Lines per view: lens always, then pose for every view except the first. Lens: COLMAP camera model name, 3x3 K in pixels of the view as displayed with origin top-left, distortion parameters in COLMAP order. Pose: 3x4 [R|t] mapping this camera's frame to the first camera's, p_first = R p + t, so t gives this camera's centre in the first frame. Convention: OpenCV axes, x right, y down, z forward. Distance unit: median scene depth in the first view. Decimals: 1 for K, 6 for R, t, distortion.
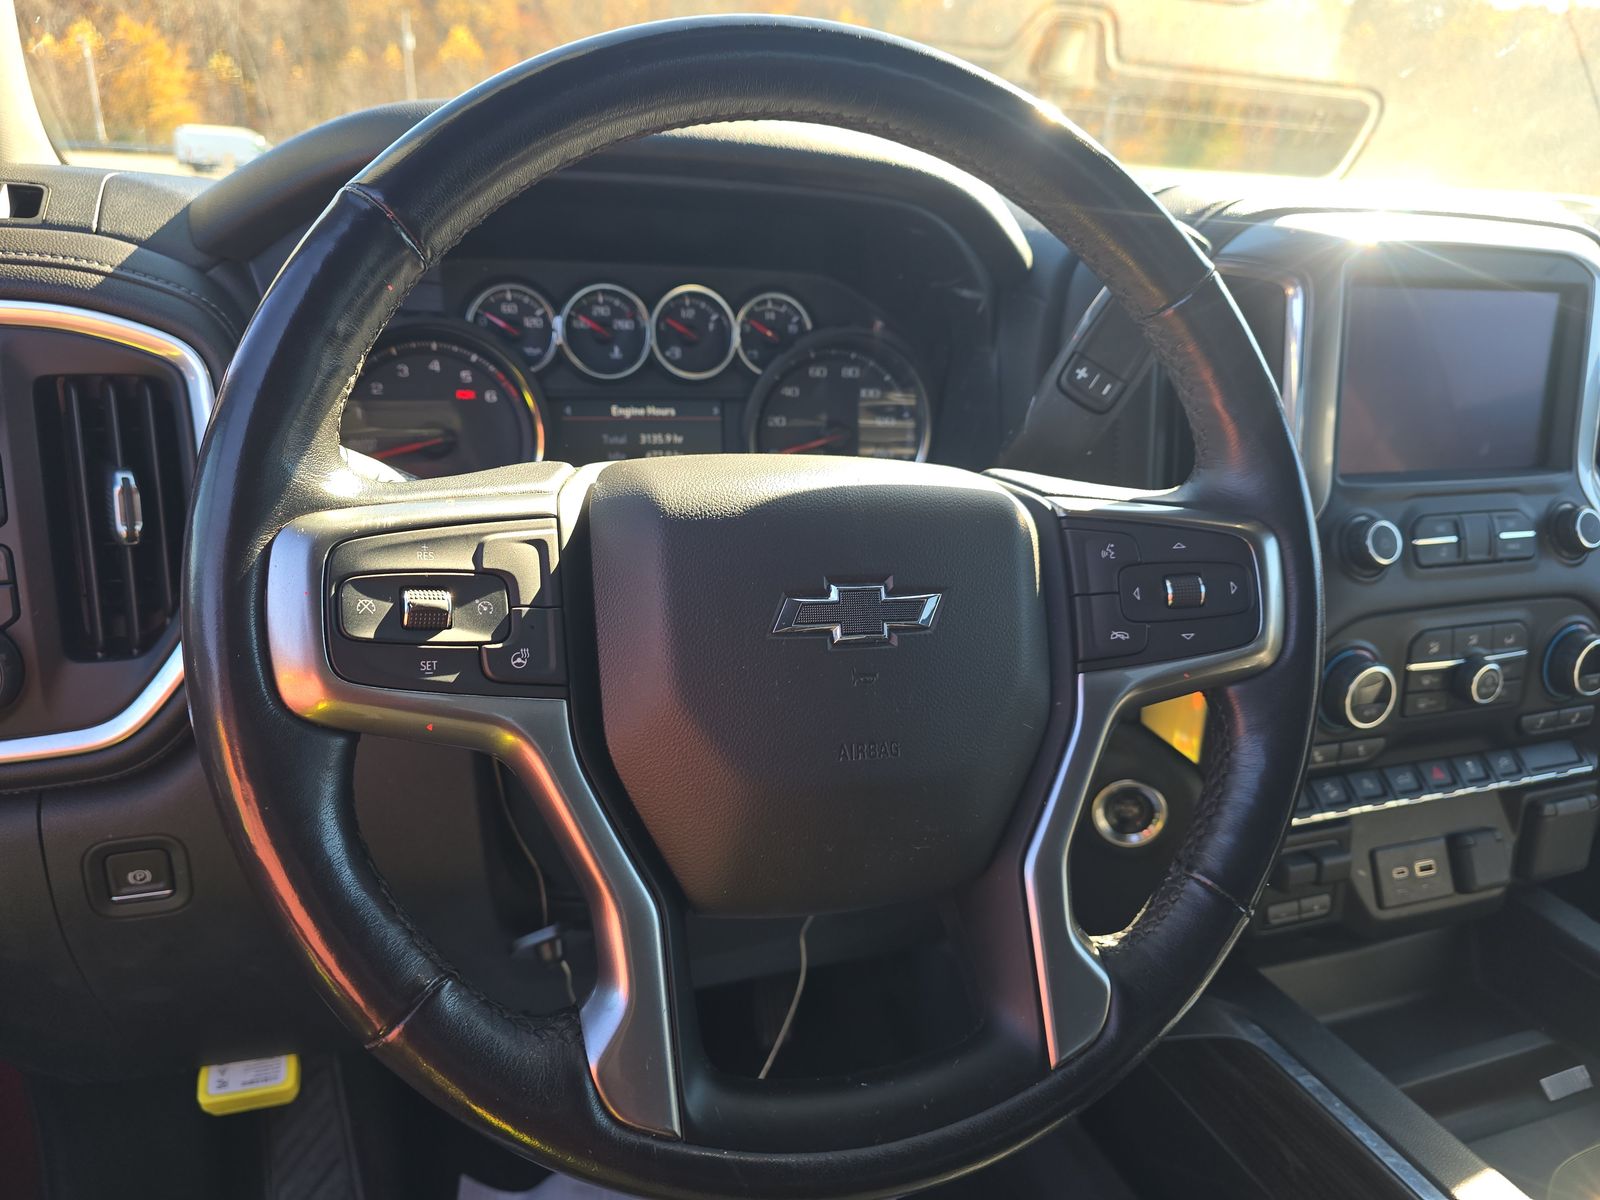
lens RADIAL K [[1081.3, 0, 801.6], [0, 1081.3, 607.1], [0, 0, 1]] dist [0.016644, -0.021168]
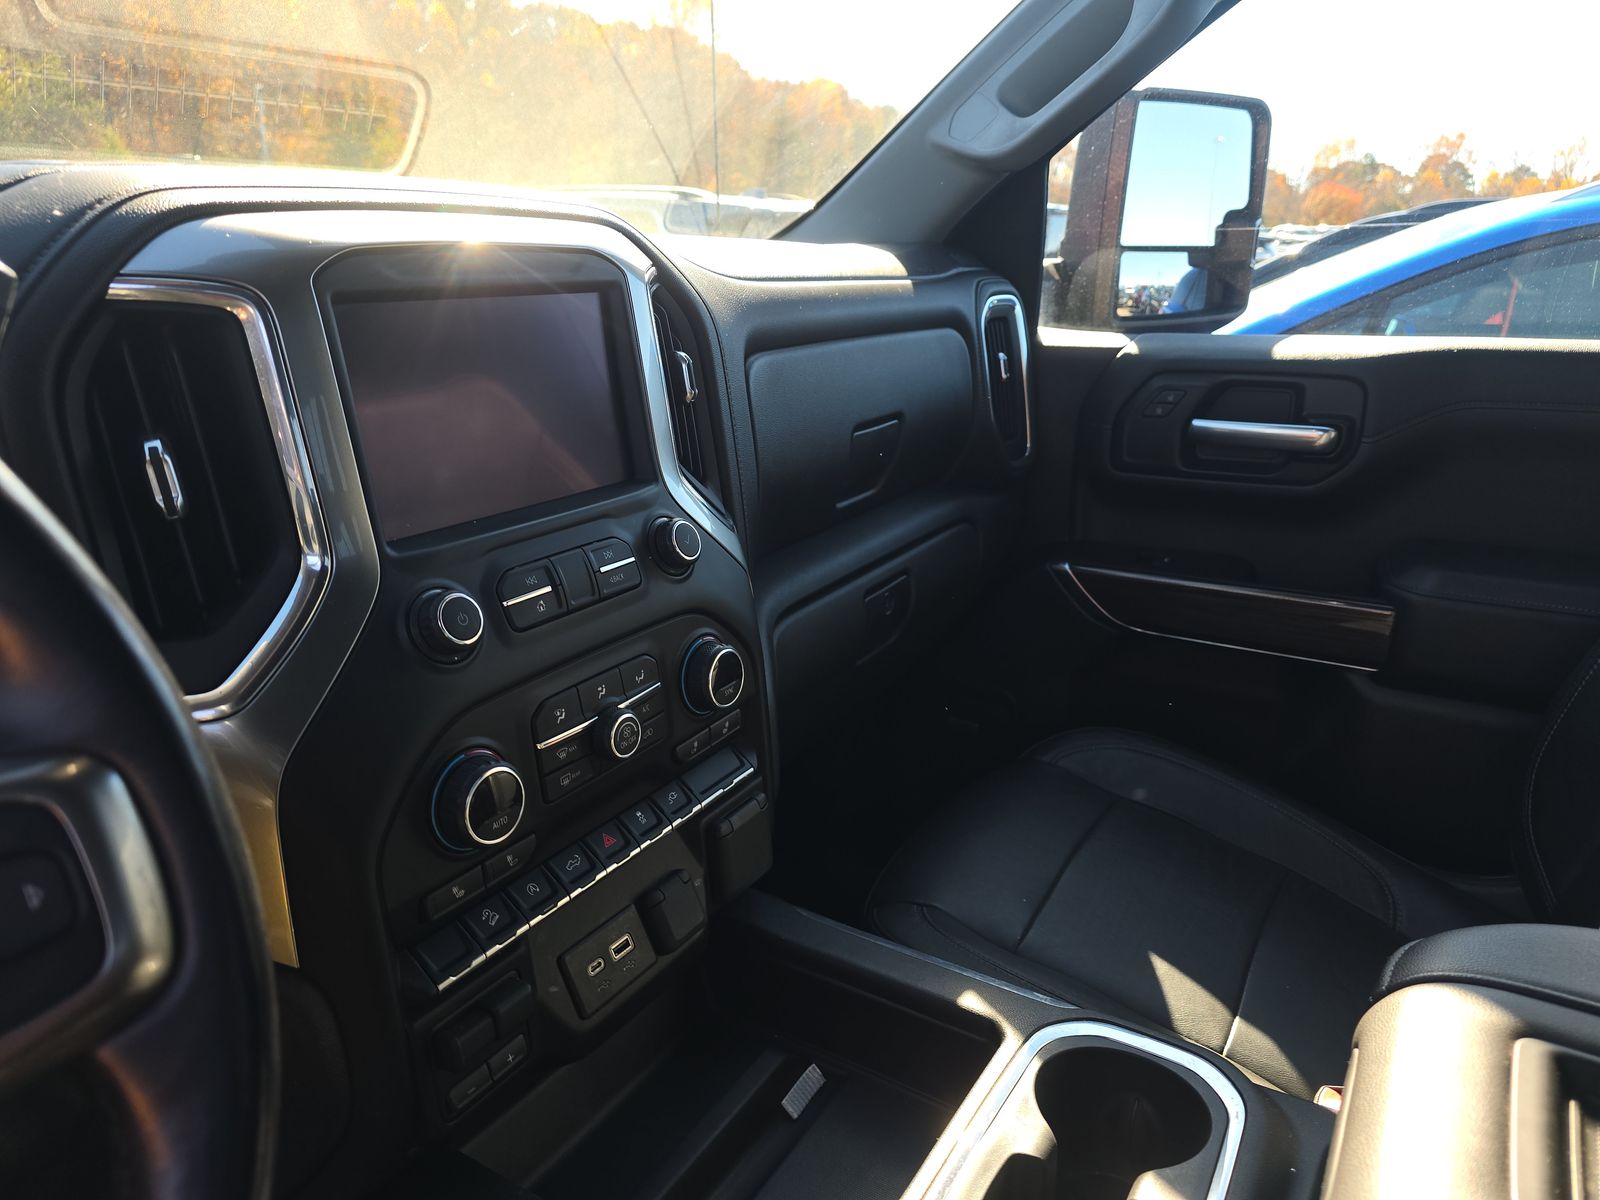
lens RADIAL K [[1063.6, 0, 774.5], [0, 1063.6, 600.1], [0, 0, 1]] dist [0.025409, -0.031733]
pose [[0.795742, -0.224752, 0.562389, 0.254538], [0.223464, 0.972029, 0.072273, -0.070710], [-0.562902, 0.068163, 0.823708, 0.198908]]
